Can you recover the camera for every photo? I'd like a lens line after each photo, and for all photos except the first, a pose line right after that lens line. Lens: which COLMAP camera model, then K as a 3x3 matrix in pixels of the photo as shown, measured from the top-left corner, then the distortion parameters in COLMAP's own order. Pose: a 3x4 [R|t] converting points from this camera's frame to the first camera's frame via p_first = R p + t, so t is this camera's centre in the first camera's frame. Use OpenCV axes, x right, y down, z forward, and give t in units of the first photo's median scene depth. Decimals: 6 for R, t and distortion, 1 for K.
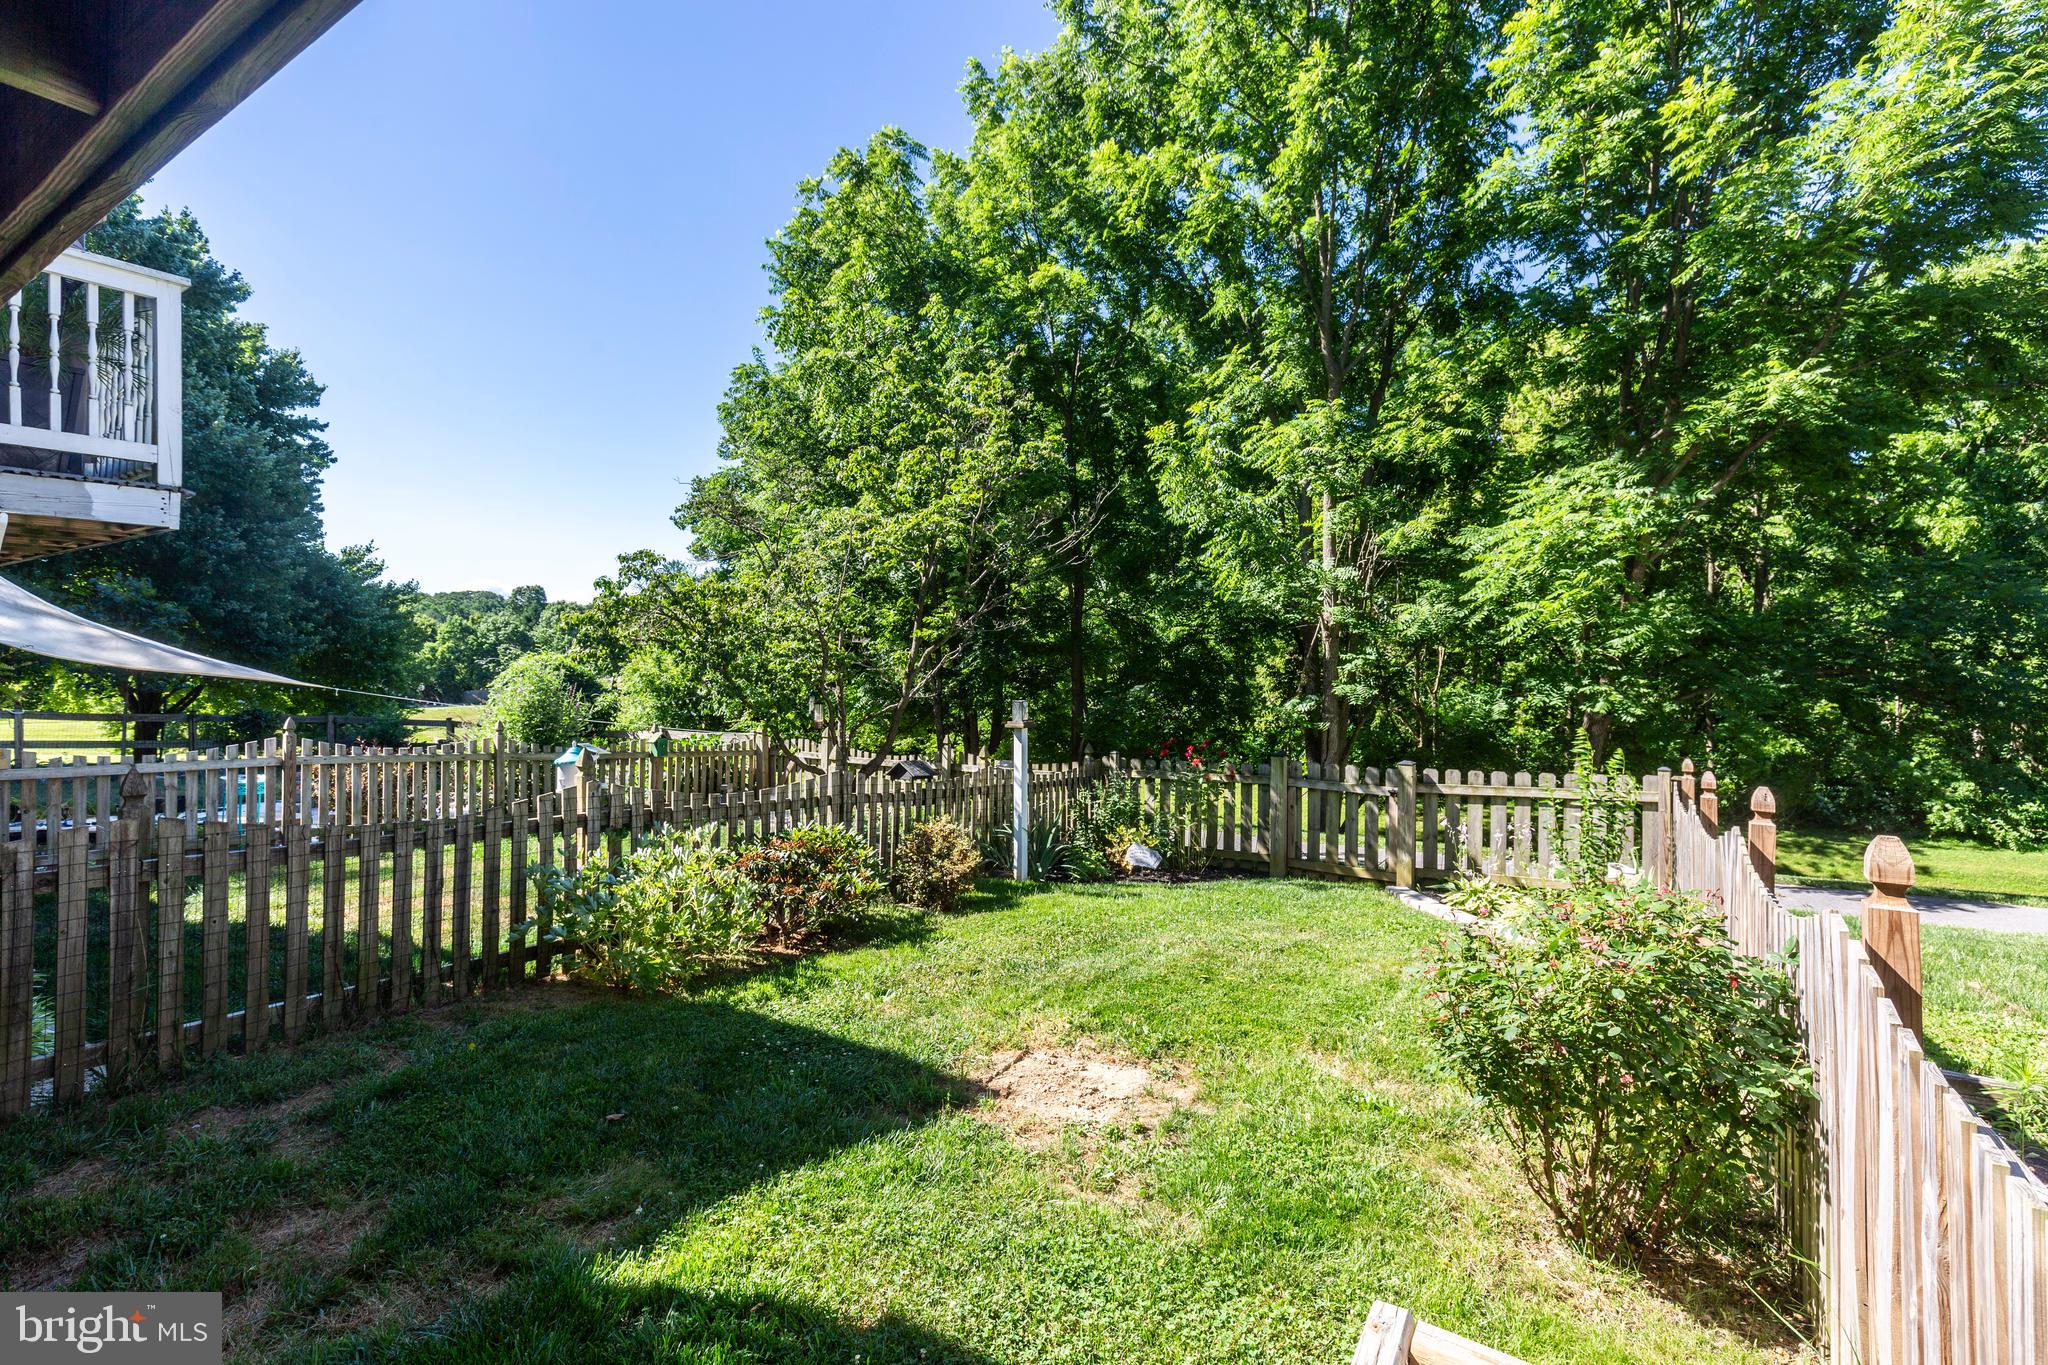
lens RADIAL K [[940.3, 0, 1020.3], [0, 940.3, 672.3], [0, 0, 1]] dist [0.015168, -0.000089]
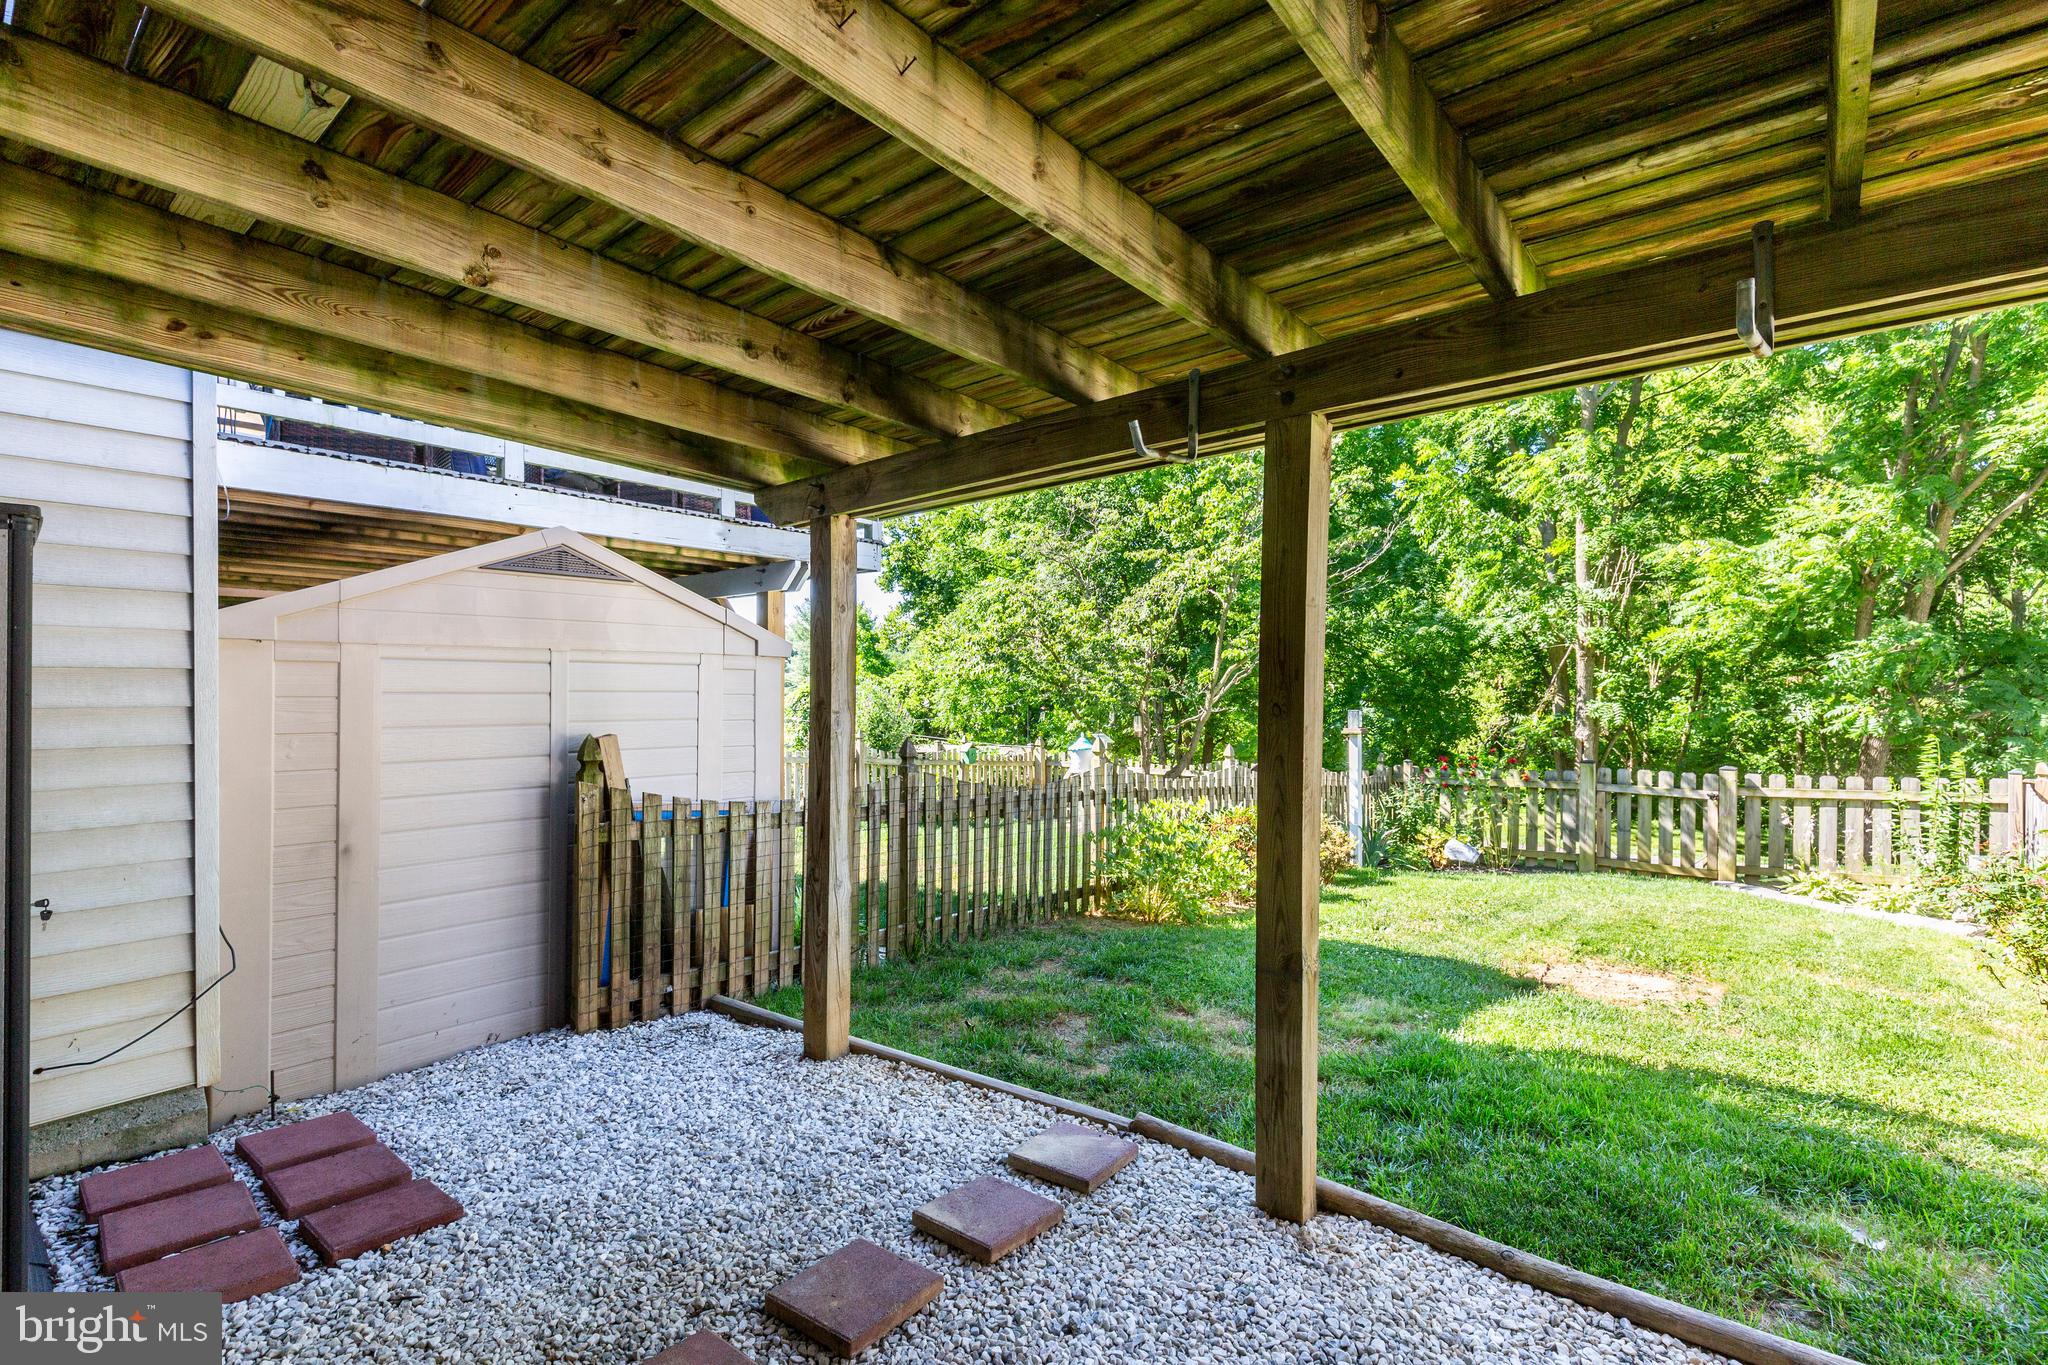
lens RADIAL K [[924.8, 0, 1014.6], [0, 924.8, 695.1], [0, 0, 1]] dist [0.003315, -0.000192]
pose [[0.989482, -0.002734, -0.144629, -0.244939], [0.002036, 0.999986, -0.004976, 0.015379], [0.144641, 0.004630, 0.989473, -0.172196]]
